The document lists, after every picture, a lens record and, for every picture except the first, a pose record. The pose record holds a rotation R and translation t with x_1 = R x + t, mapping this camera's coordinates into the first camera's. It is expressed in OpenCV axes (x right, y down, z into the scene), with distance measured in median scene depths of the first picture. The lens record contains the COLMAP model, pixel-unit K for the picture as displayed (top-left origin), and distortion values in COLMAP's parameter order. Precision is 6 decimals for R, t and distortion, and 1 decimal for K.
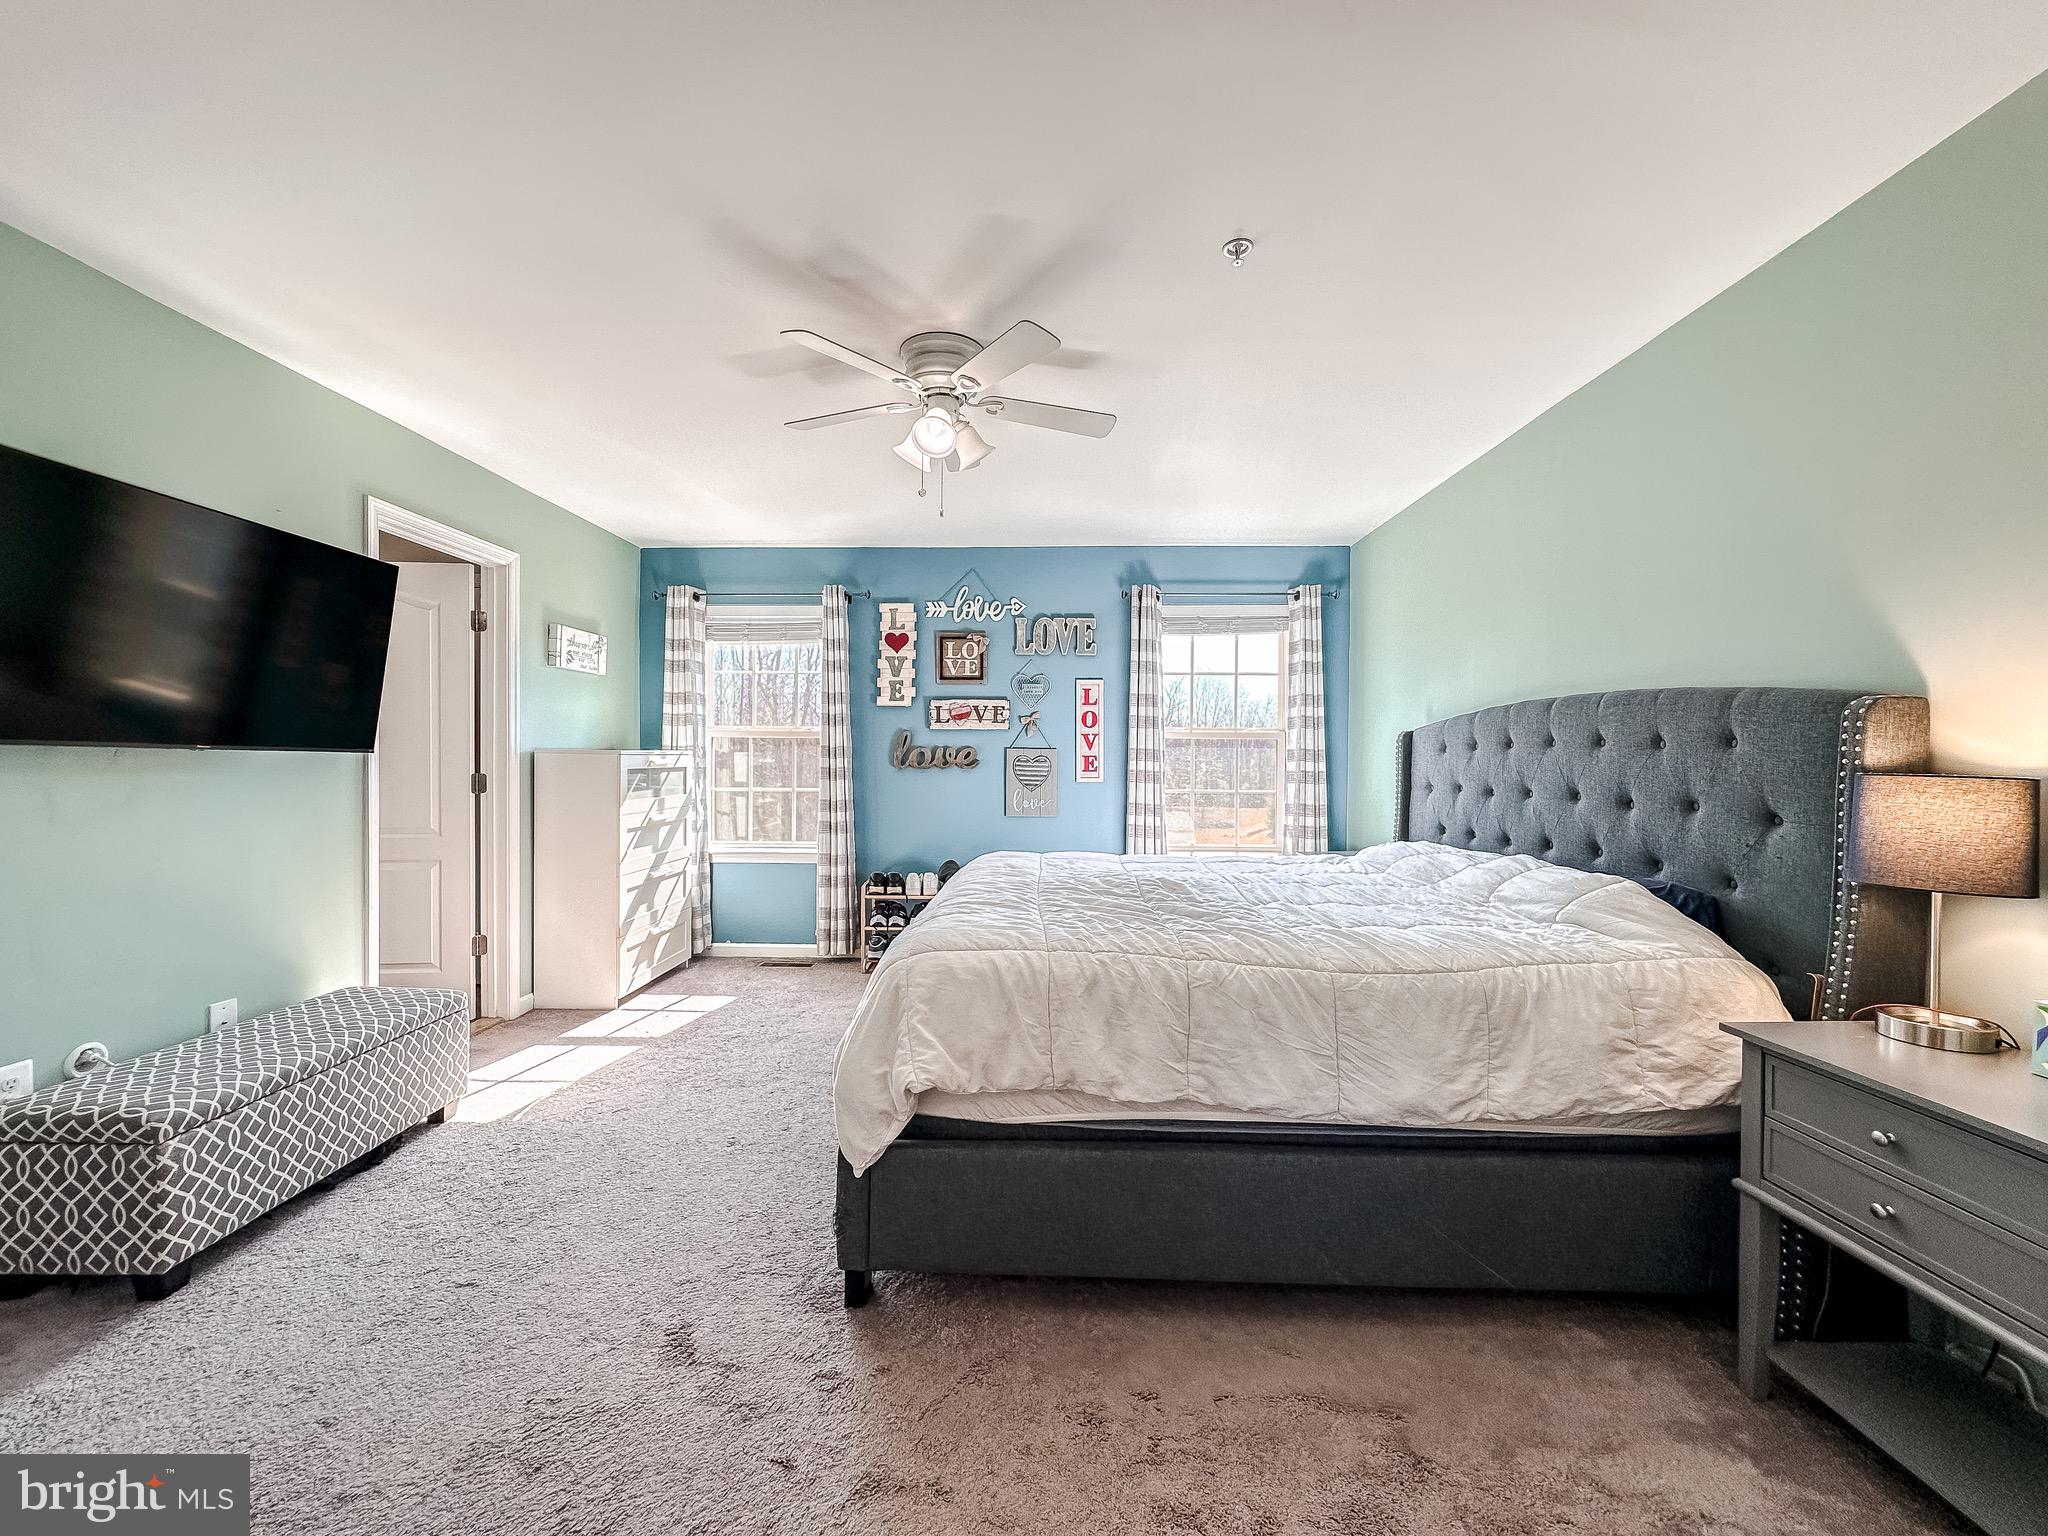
lens RADIAL K [[820.6, 0, 1020.4], [0, 820.6, 769.4], [0, 0, 1]] dist [-0.002054, 0.000496]
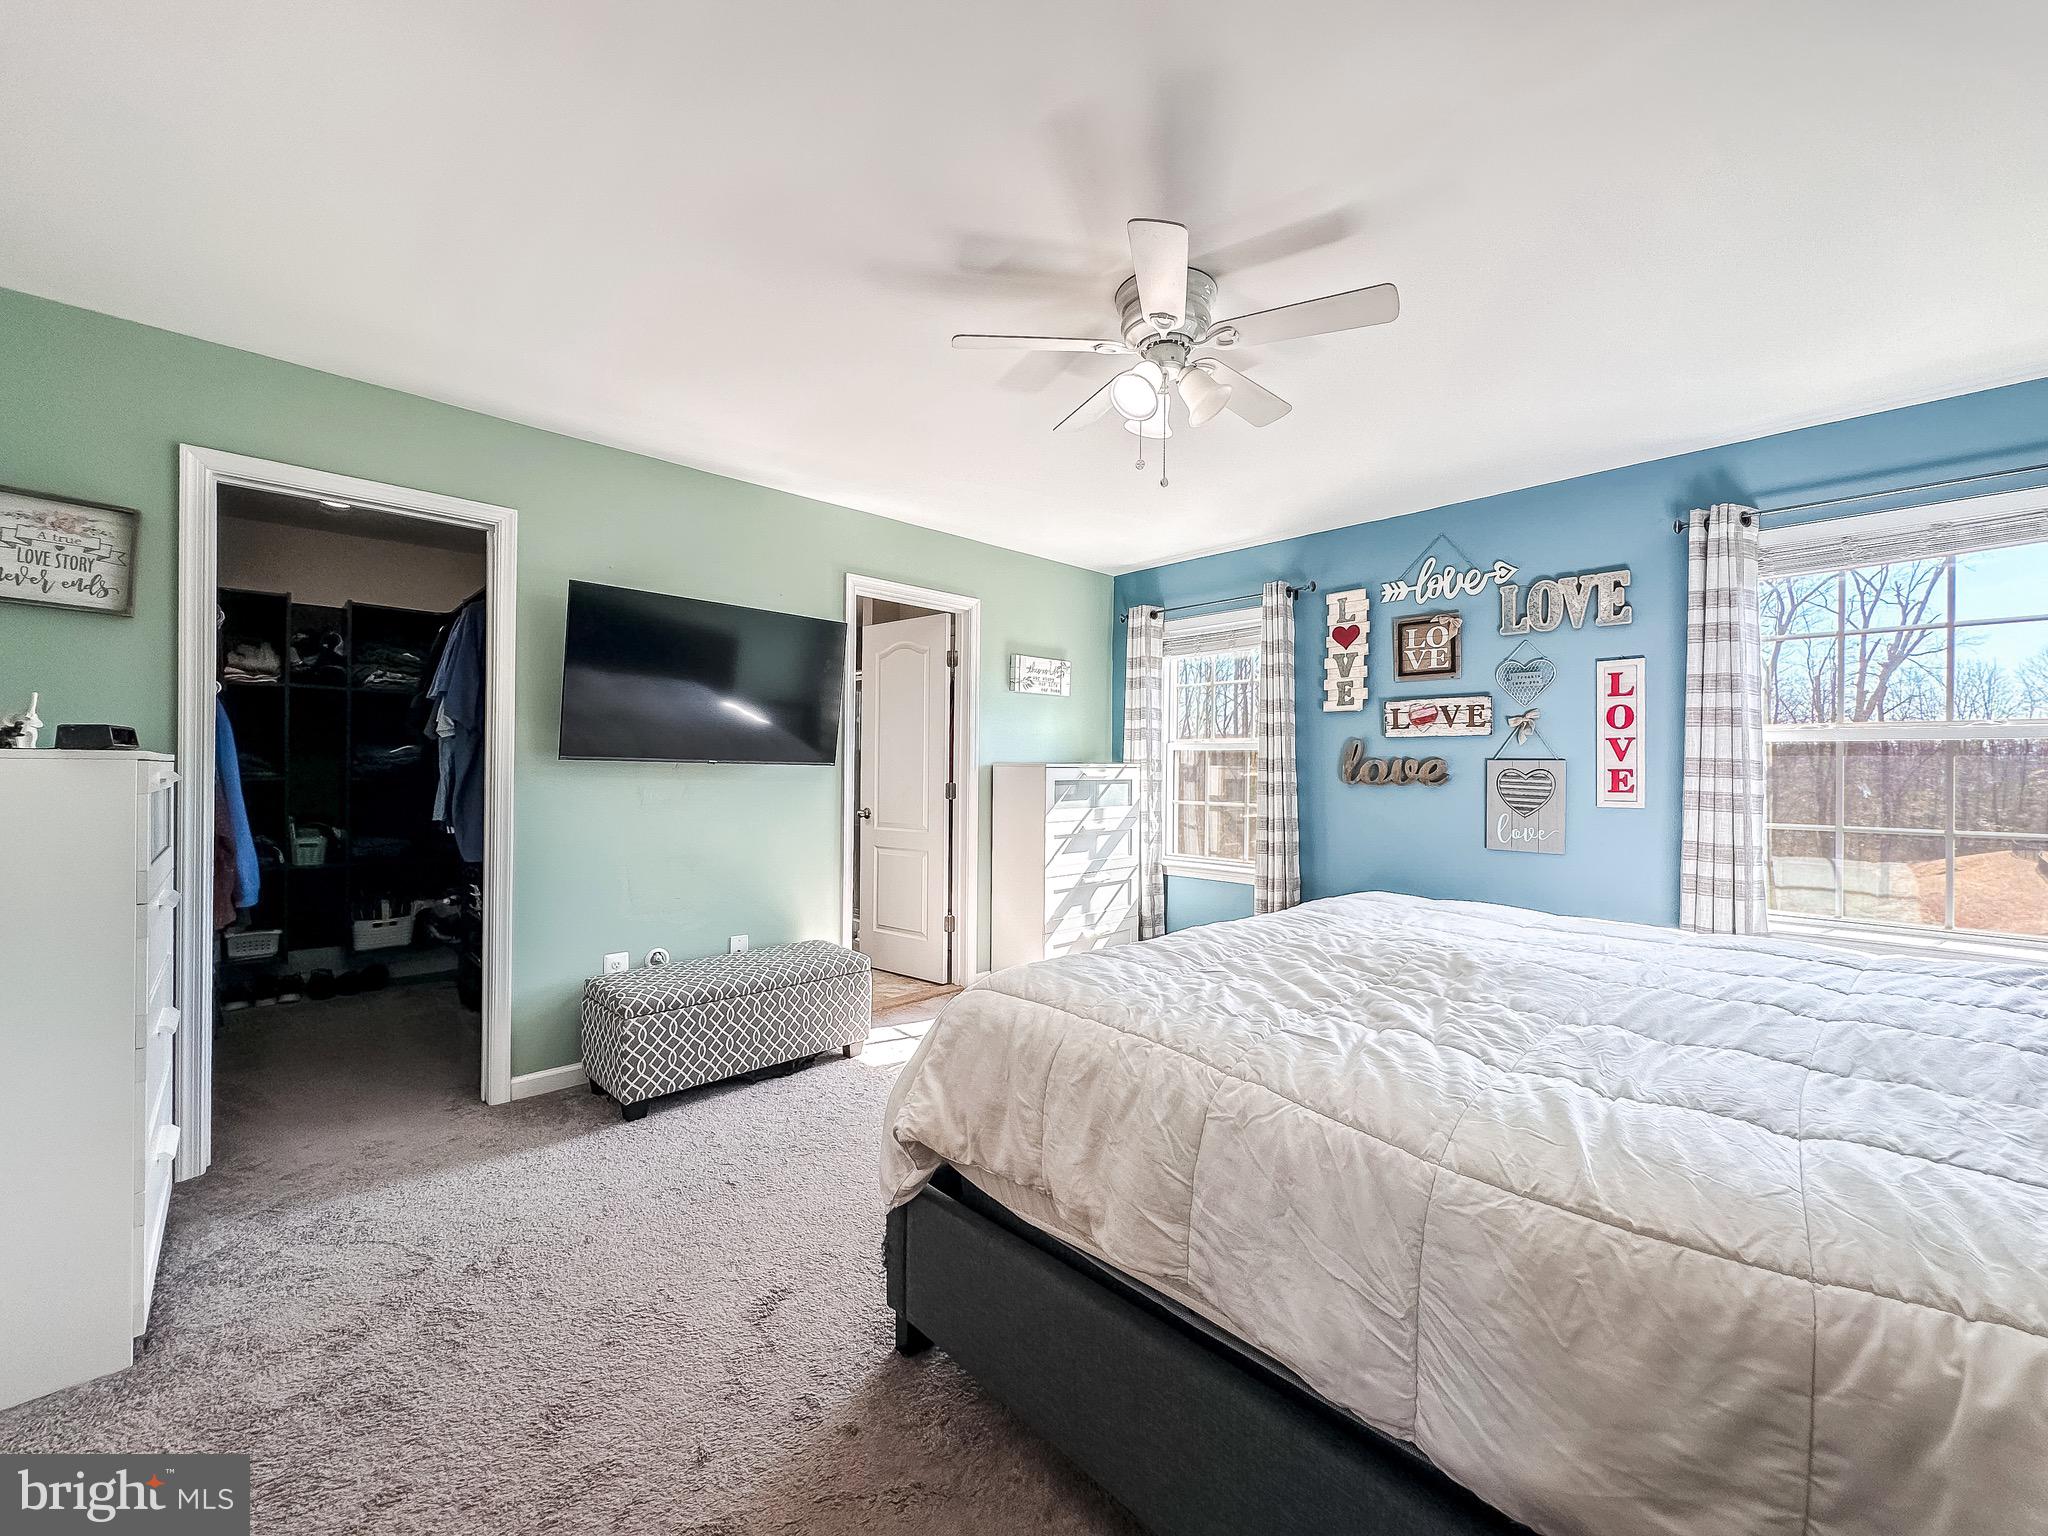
lens RADIAL K [[818.5, 0, 1027.8], [0, 818.5, 768.7], [0, 0, 1]] dist [0.000648, 0.000146]
pose [[0.713895, 0.000344, -0.700253, 0.211764], [-0.013814, 0.999812, -0.013591, -0.000935], [0.700117, 0.019376, 0.713766, 0.159238]]
